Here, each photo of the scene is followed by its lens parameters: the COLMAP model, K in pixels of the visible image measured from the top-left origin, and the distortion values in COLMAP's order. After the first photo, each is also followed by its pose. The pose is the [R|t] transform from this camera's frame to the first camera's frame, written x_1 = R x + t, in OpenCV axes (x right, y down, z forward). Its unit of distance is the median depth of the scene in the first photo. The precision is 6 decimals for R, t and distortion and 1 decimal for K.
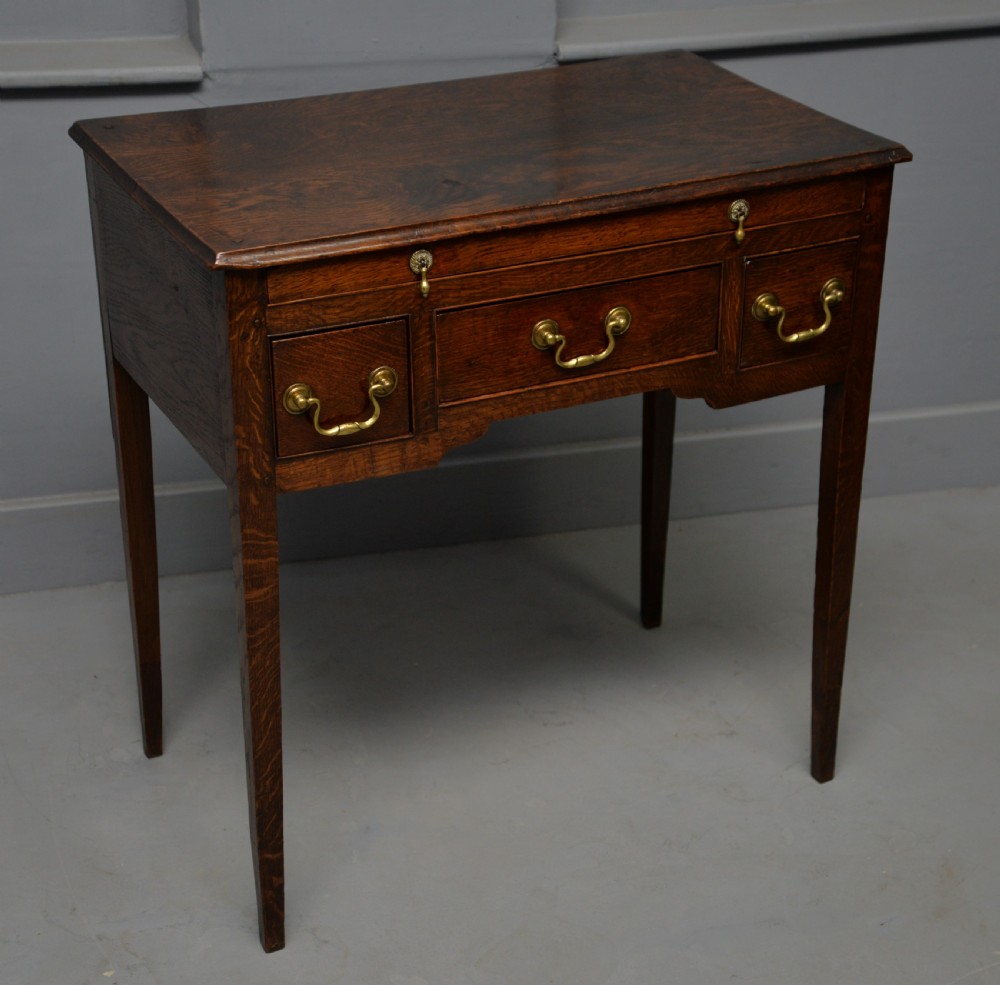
lens RADIAL K [[2006.1, 0, 500.0], [0, 2006.1, 492.5], [0, 0, 1]] dist [0.173687, 0.308062]
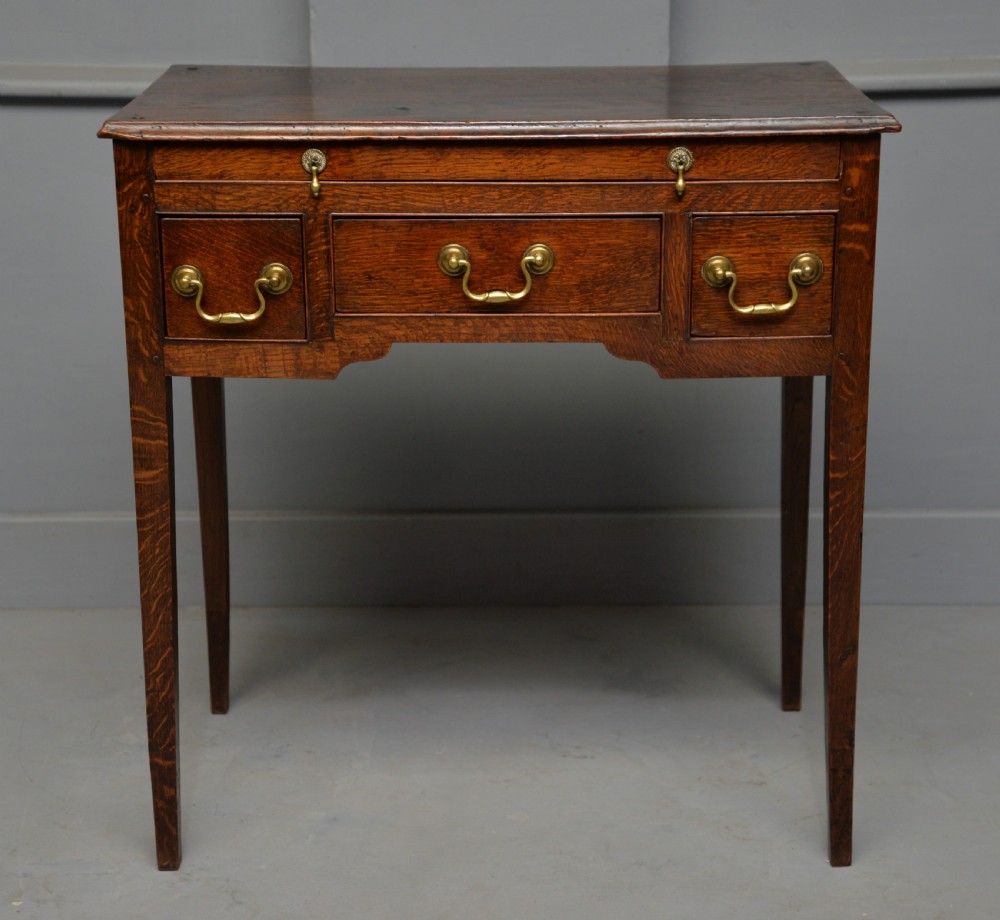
lens RADIAL K [[2200.1, 0, 497.2], [0, 2200.1, 445.5], [0, 0, 1]] dist [0.278066, 0.022426]
pose [[0.893095, 0.116298, -0.434577, 0.527509], [-0.188236, 0.973983, -0.126192, 0.144192], [0.408594, 0.194504, 0.891750, 0.061379]]
